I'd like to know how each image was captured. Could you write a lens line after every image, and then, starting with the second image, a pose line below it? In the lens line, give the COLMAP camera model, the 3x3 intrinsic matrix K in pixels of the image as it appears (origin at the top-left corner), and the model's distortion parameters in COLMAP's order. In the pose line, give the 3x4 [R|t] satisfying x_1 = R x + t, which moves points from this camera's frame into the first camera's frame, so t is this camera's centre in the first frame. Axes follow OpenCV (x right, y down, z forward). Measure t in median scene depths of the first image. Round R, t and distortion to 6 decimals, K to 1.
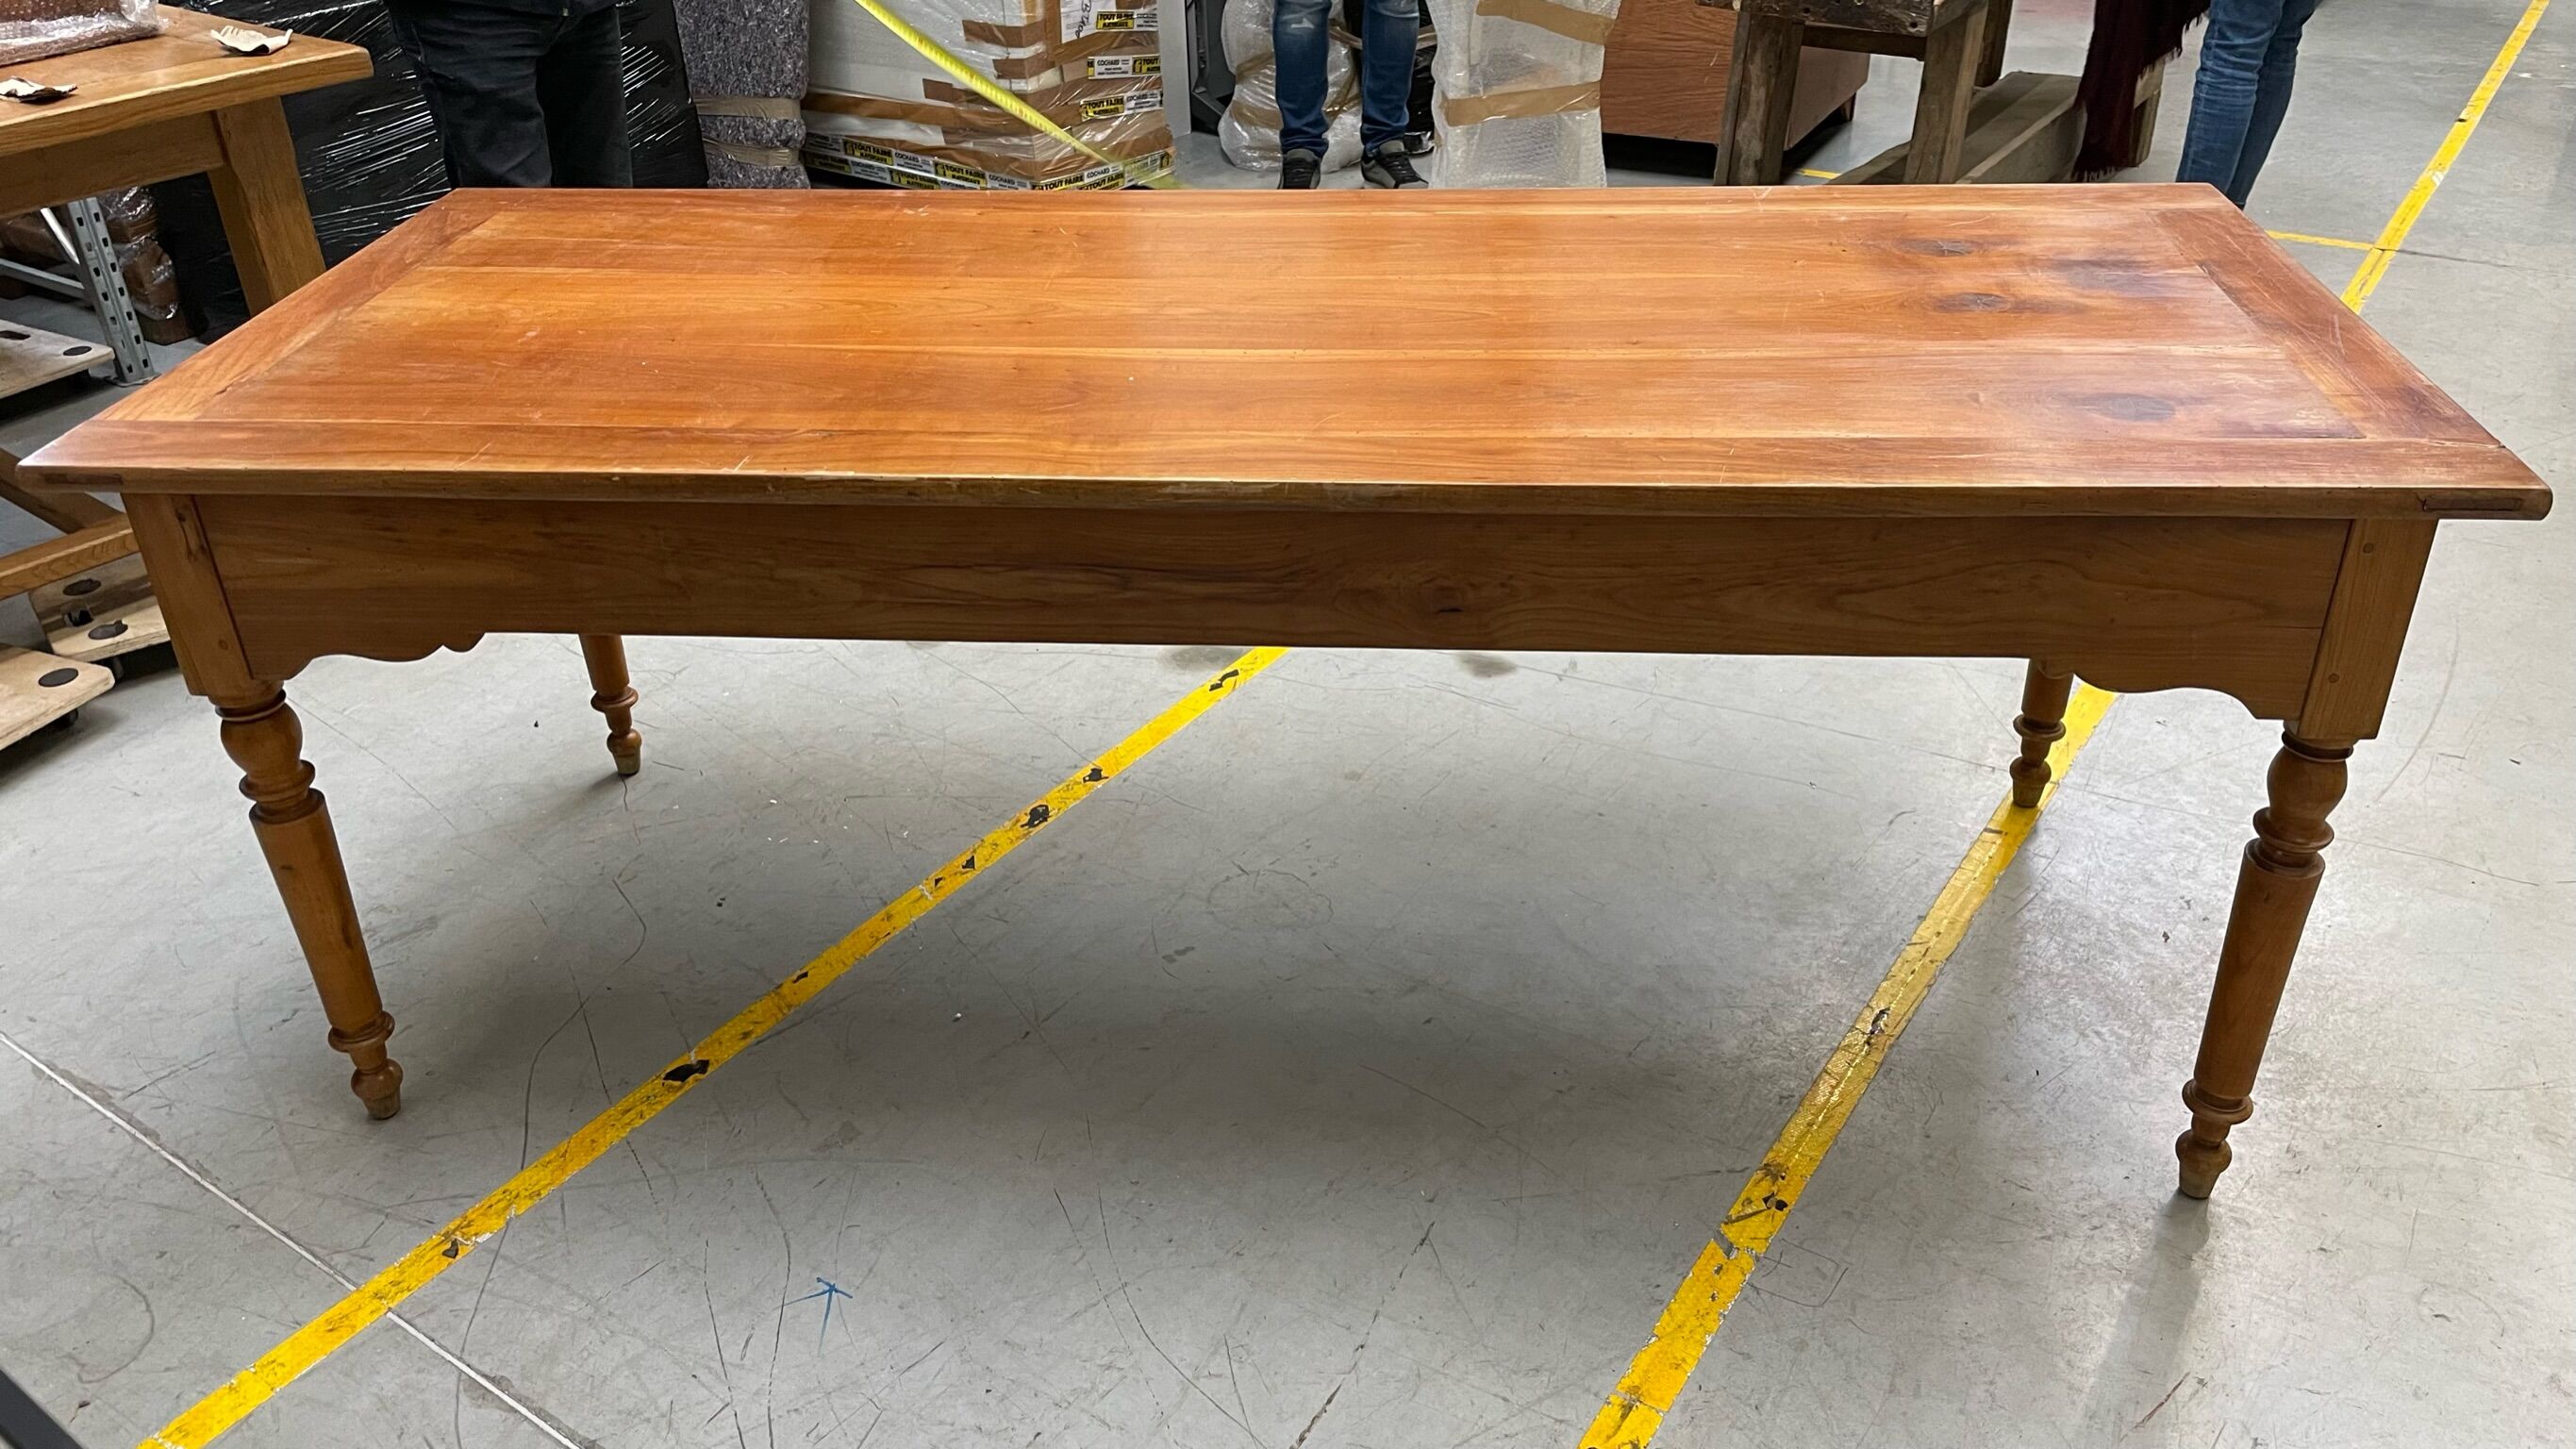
lens RADIAL K [[2016.6, 0, 1288.0], [0, 2016.6, 724.5], [0, 0, 1]] dist [0.084256, -0.157242]
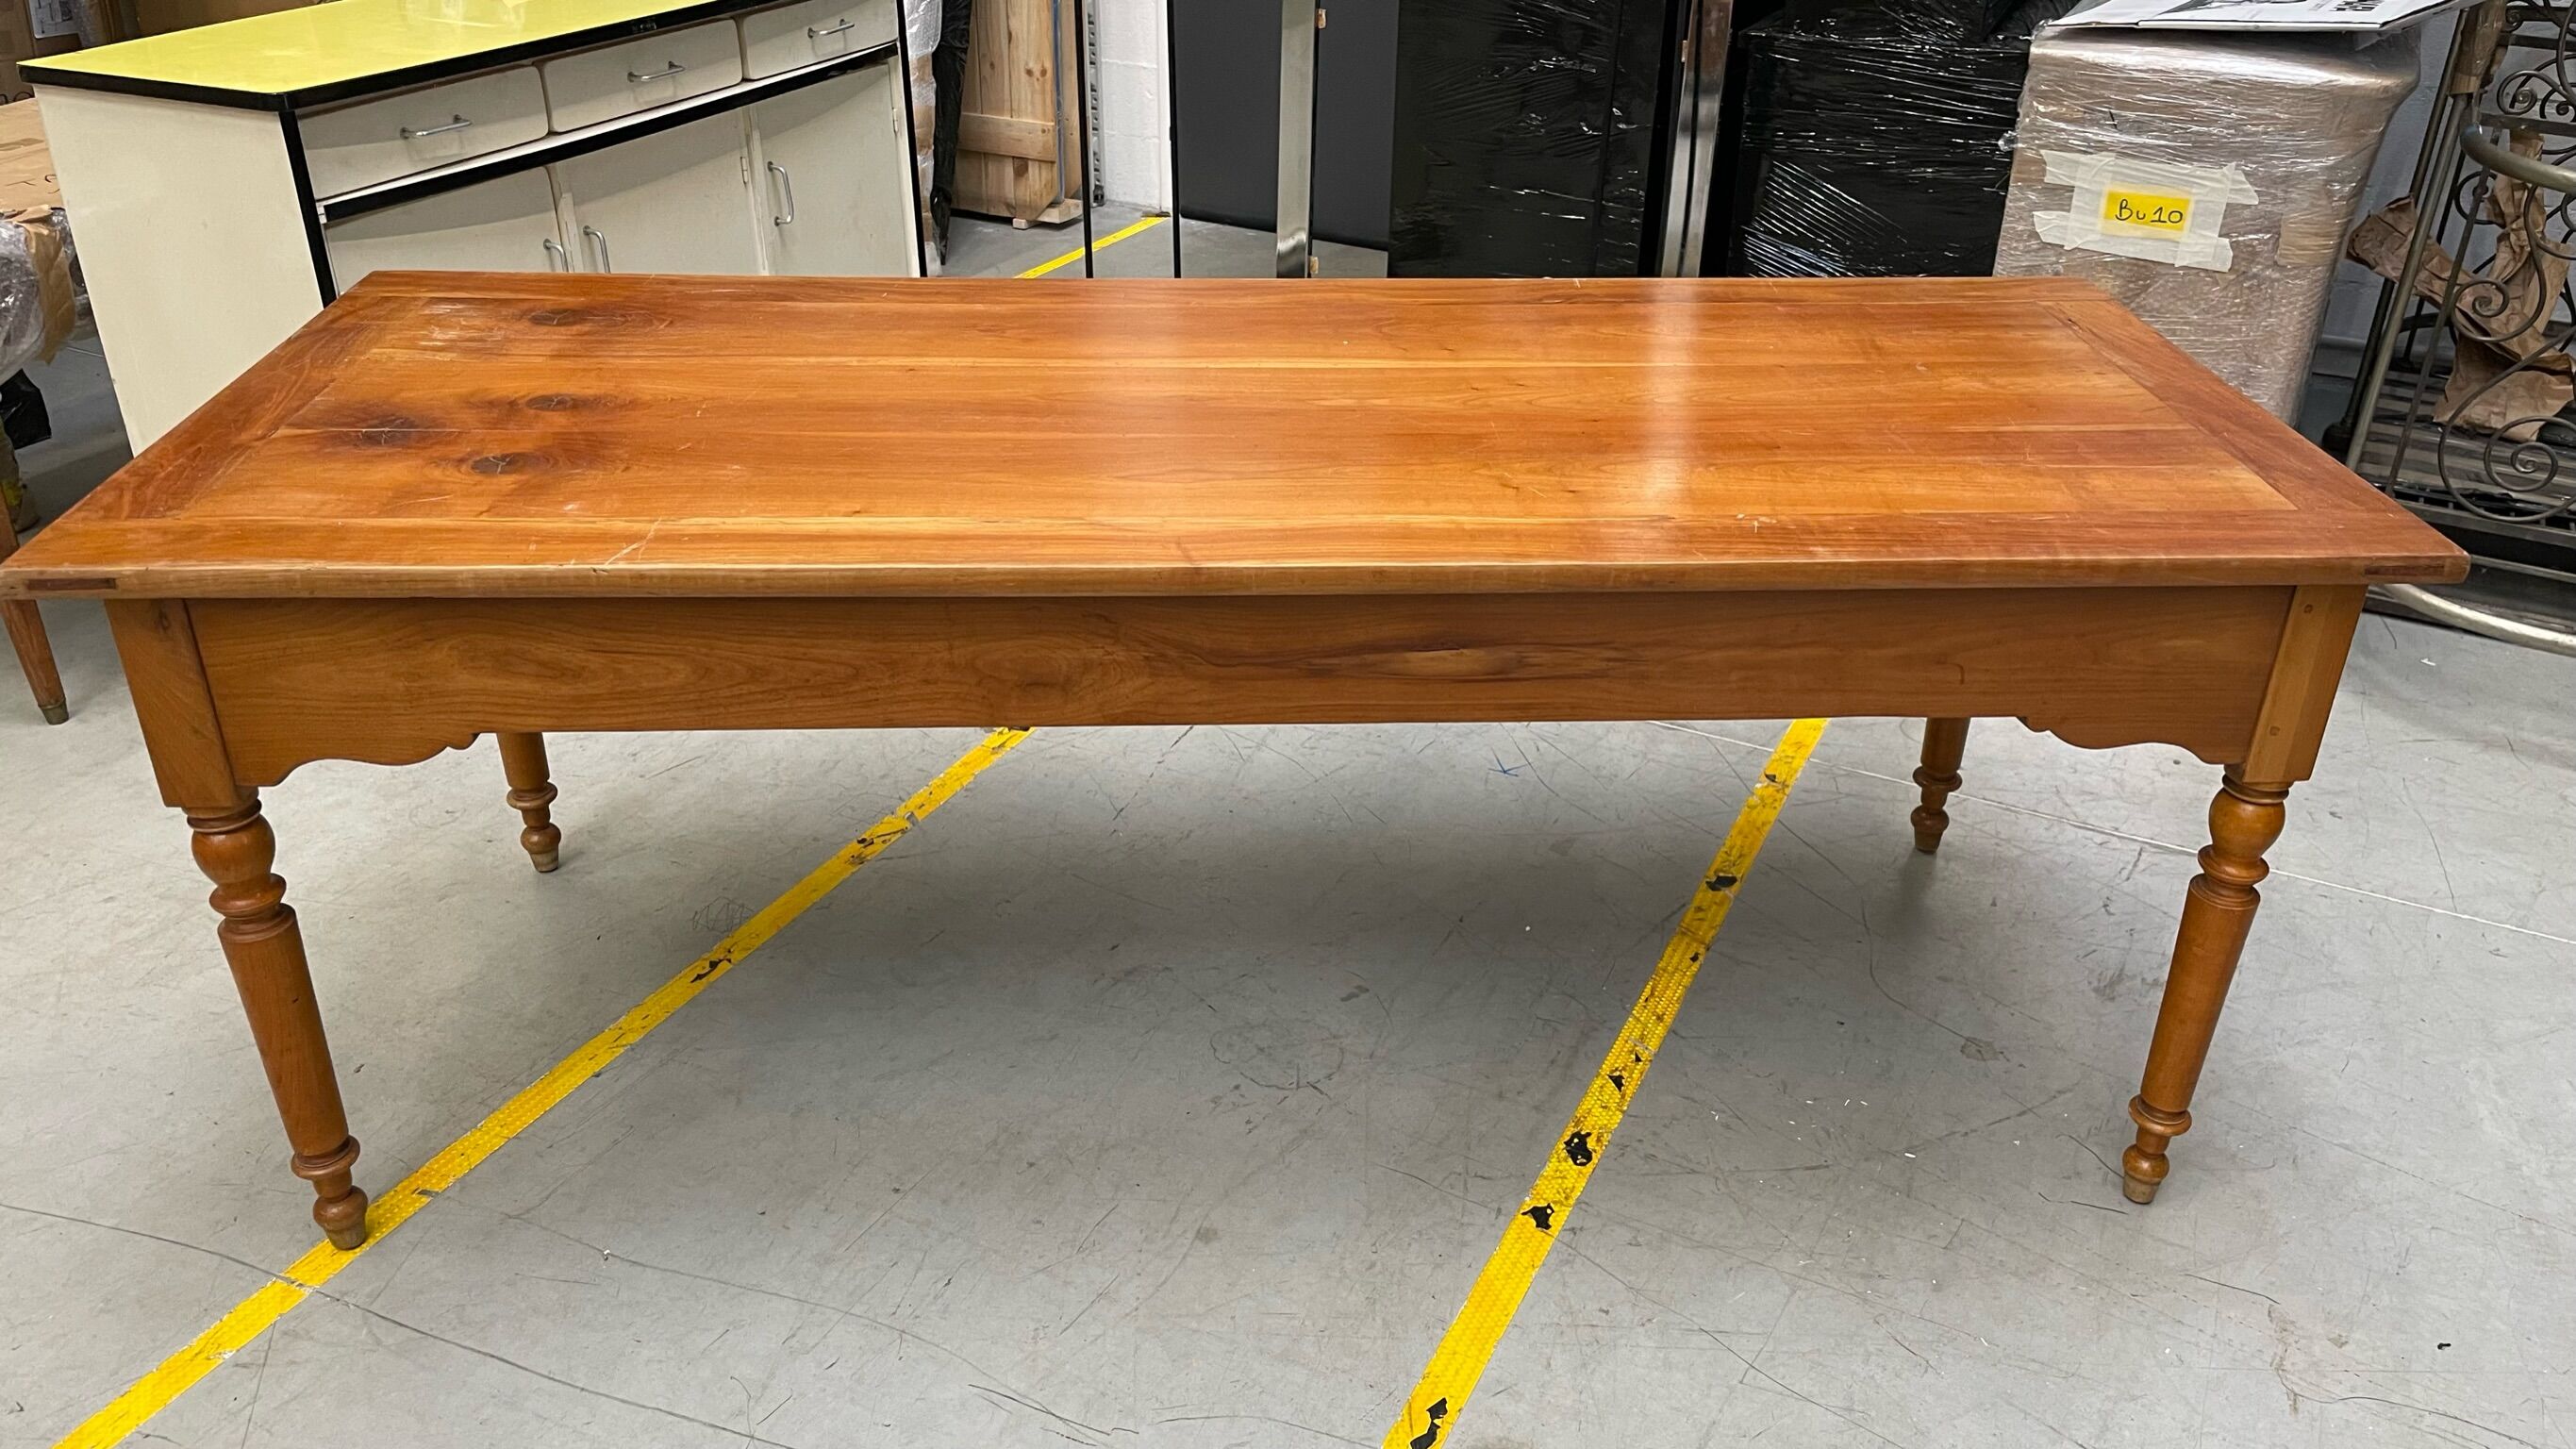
lens RADIAL K [[1962.8, 0, 1288.0], [0, 1962.8, 724.5], [0, 0, 1]] dist [0.056161, -0.122292]
pose [[-0.991742, 0.075866, -0.103407, 0.081577], [-0.050587, 0.509515, 0.858973, -0.910785], [0.117854, 0.857111, -0.501469, 1.536102]]
